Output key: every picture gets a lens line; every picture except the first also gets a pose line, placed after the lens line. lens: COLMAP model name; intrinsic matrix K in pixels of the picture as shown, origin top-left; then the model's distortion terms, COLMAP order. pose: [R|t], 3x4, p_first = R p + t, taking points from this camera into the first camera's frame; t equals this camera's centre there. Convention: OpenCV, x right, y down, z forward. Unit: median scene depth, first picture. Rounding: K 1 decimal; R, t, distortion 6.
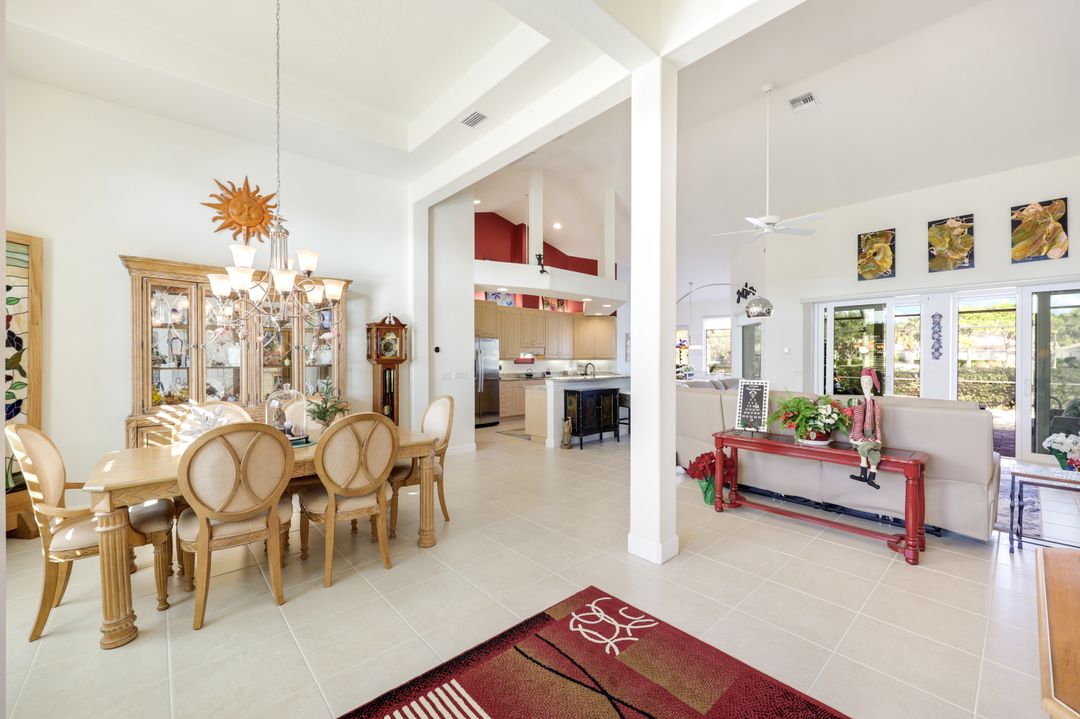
lens RADIAL K [[434.4, 0, 539.2], [0, 434.4, 360.7], [0, 0, 1]] dist [-0.000095, 0.000467]
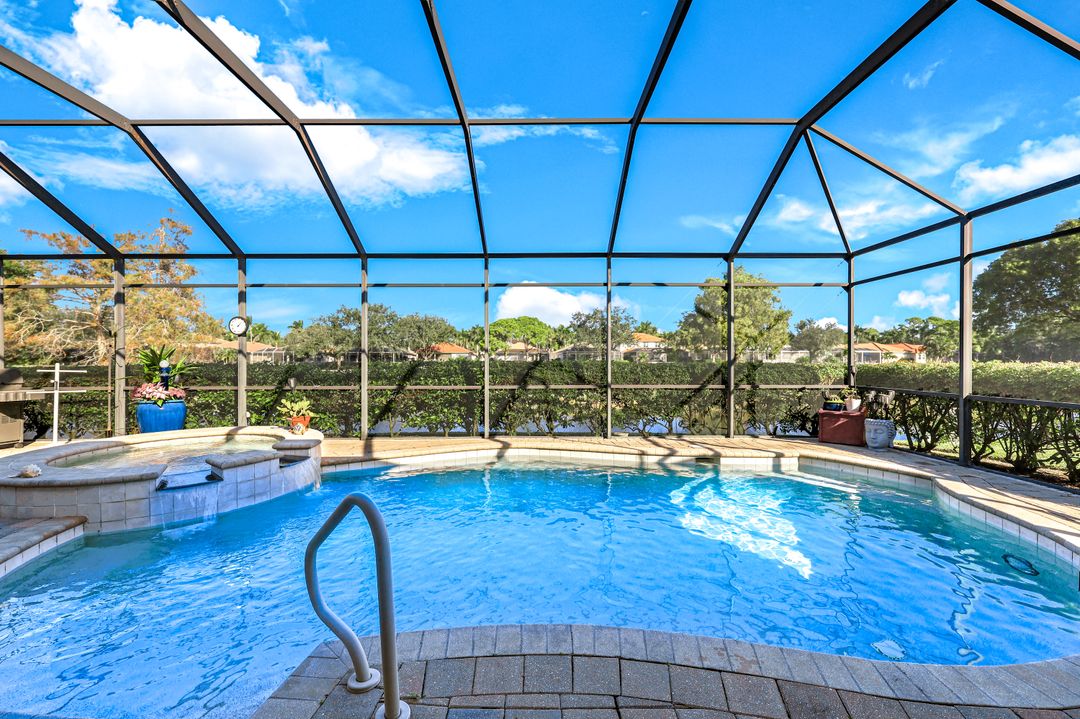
lens RADIAL K [[434.4, 0, 539.2], [0, 434.4, 361.8], [0, 0, 1]] dist [-0.000095, 0.000467]
pose [[0.670576, -0.005732, 0.741818, 1.484055], [0.009865, 0.999951, -0.001192, 0.035939], [-0.741775, 0.008118, 0.670600, 1.117890]]
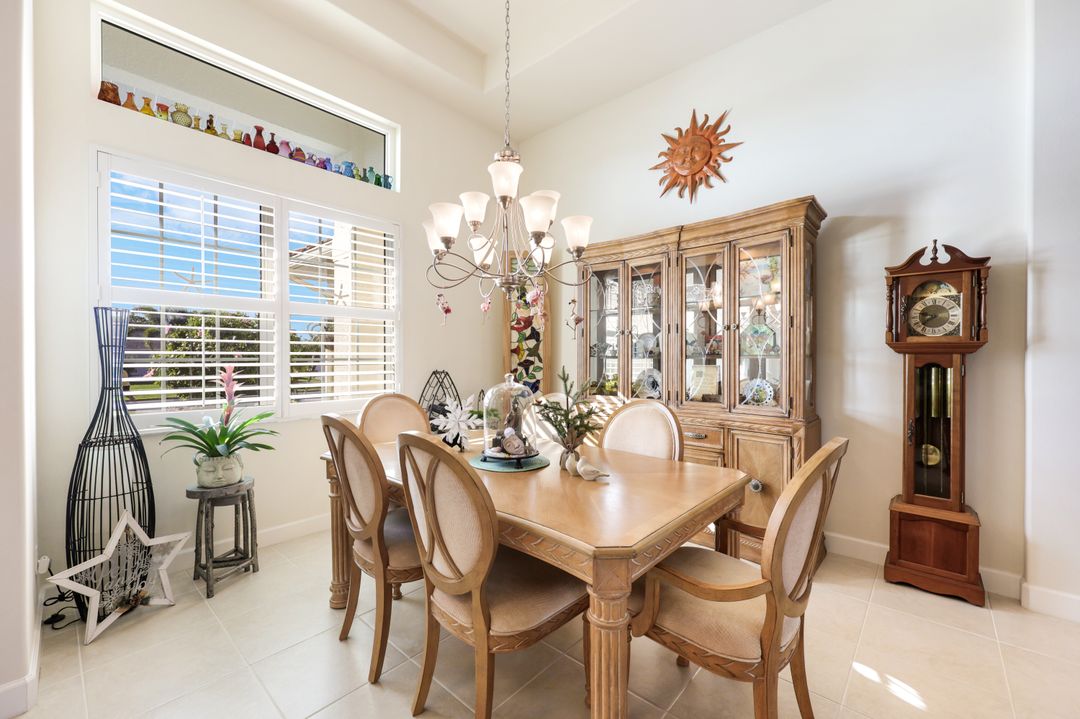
lens RADIAL K [[435.8, 0, 541.9], [0, 435.8, 360.9], [0, 0, 1]] dist [-0.000684, -0.000546]
pose [[0.108440, 0.009181, -0.994061, 0.047138], [-0.006635, 0.999942, 0.008512, 0.011196], [0.994081, 0.005672, 0.108495, 0.442247]]
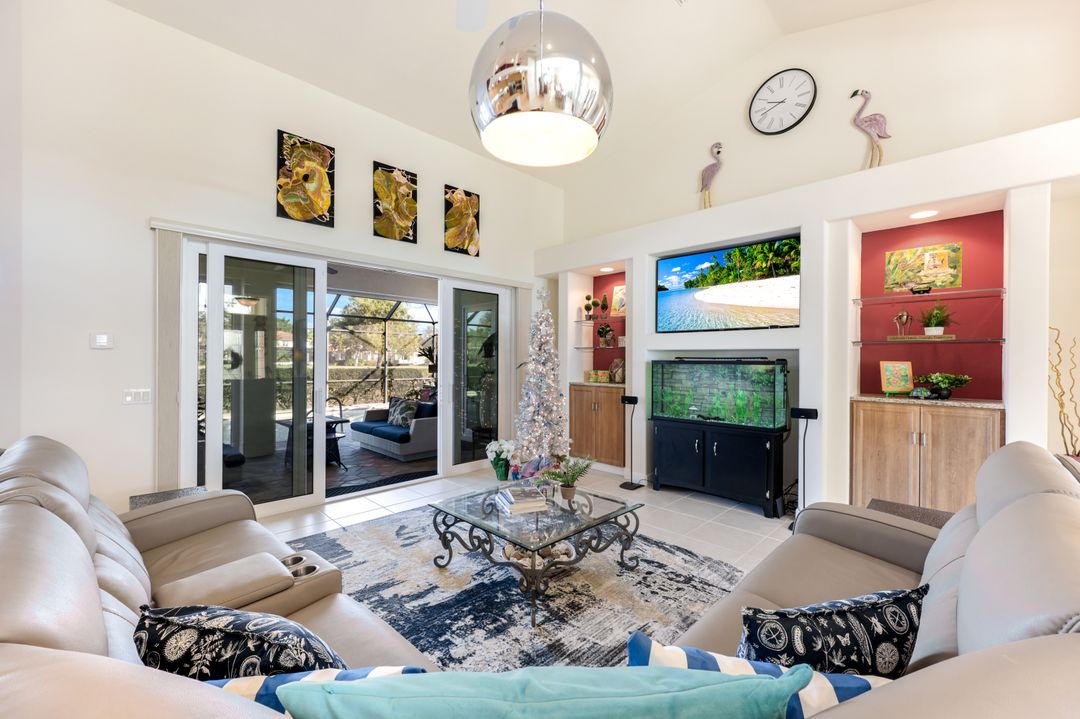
lens RADIAL K [[434.4, 0, 538.6], [0, 434.4, 359.8], [0, 0, 1]] dist [-0.000095, 0.000467]
pose [[-0.049850, -0.002033, 0.998755, 0.204400], [0.001073, 0.999997, 0.002089, -0.009251], [-0.998756, 0.001176, -0.049848, 0.775935]]
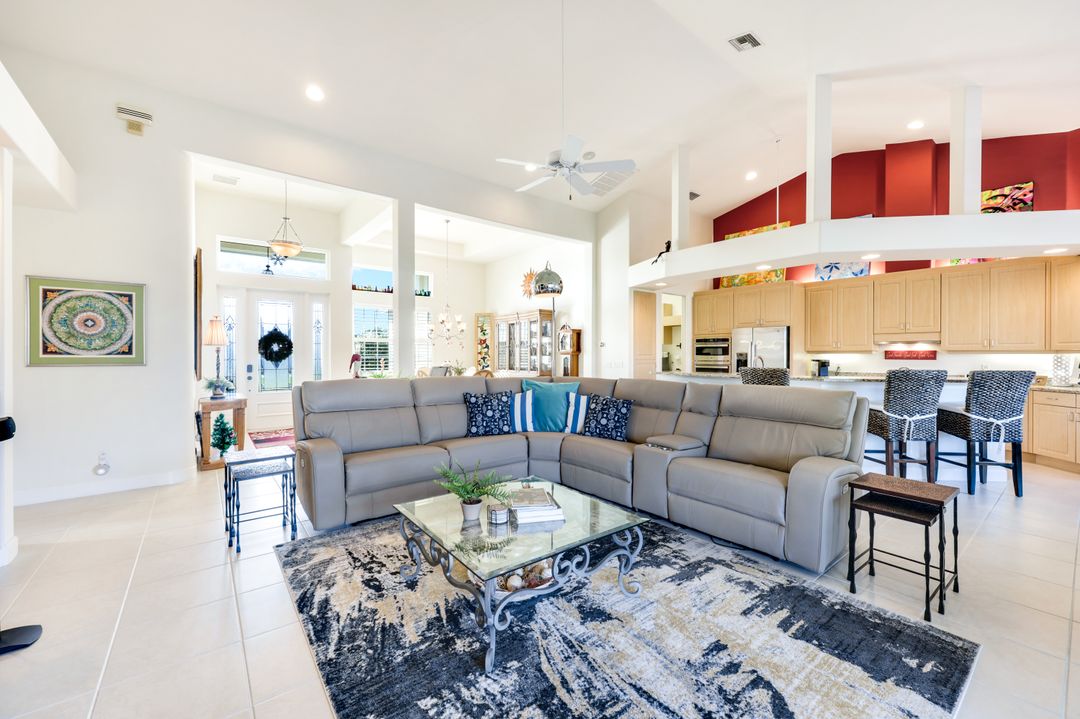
lens RADIAL K [[434.4, 0, 537.0], [0, 434.4, 359.3], [0, 0, 1]] dist [-0.000095, 0.000467]
pose [[-0.067410, 0.011027, -0.997664, 0.997036], [-0.006594, 0.999912, 0.011497, 0.005132], [0.997704, 0.007353, -0.067331, 0.797133]]
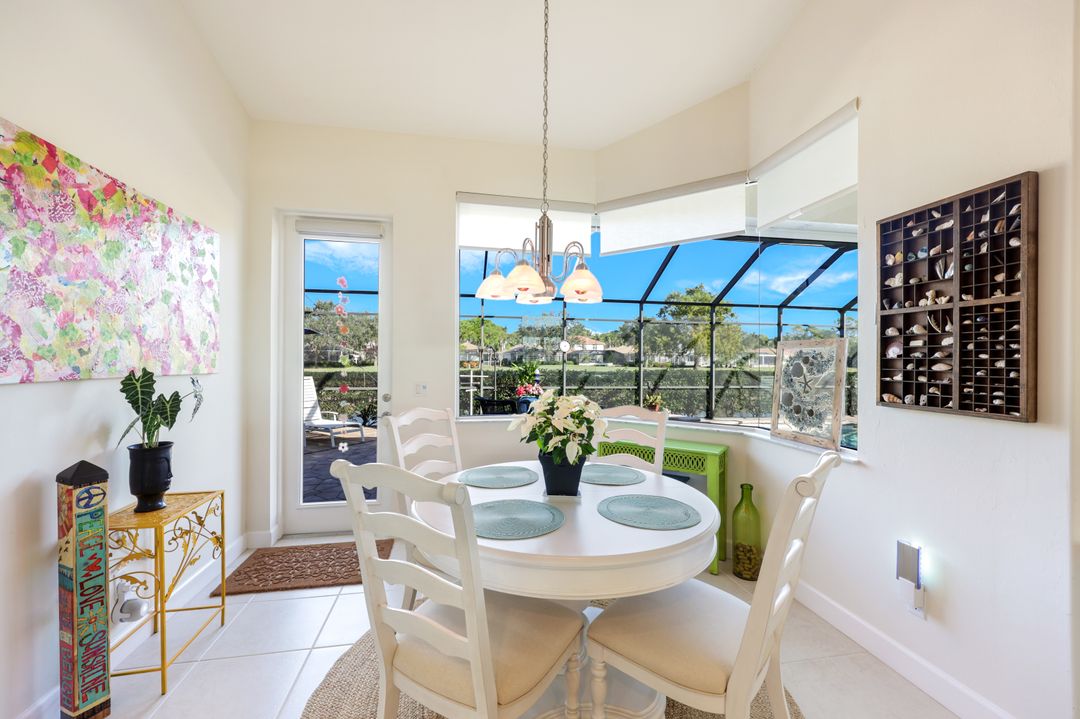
lens RADIAL K [[434.4, 0, 543.9], [0, 434.4, 359.7], [0, 0, 1]] dist [-0.000095, 0.000467]
pose [[0.507715, 0.004197, 0.861515, 0.367342], [-0.001921, 0.999991, -0.003740, -0.004566], [-0.861523, 0.000244, 0.507719, 1.639342]]
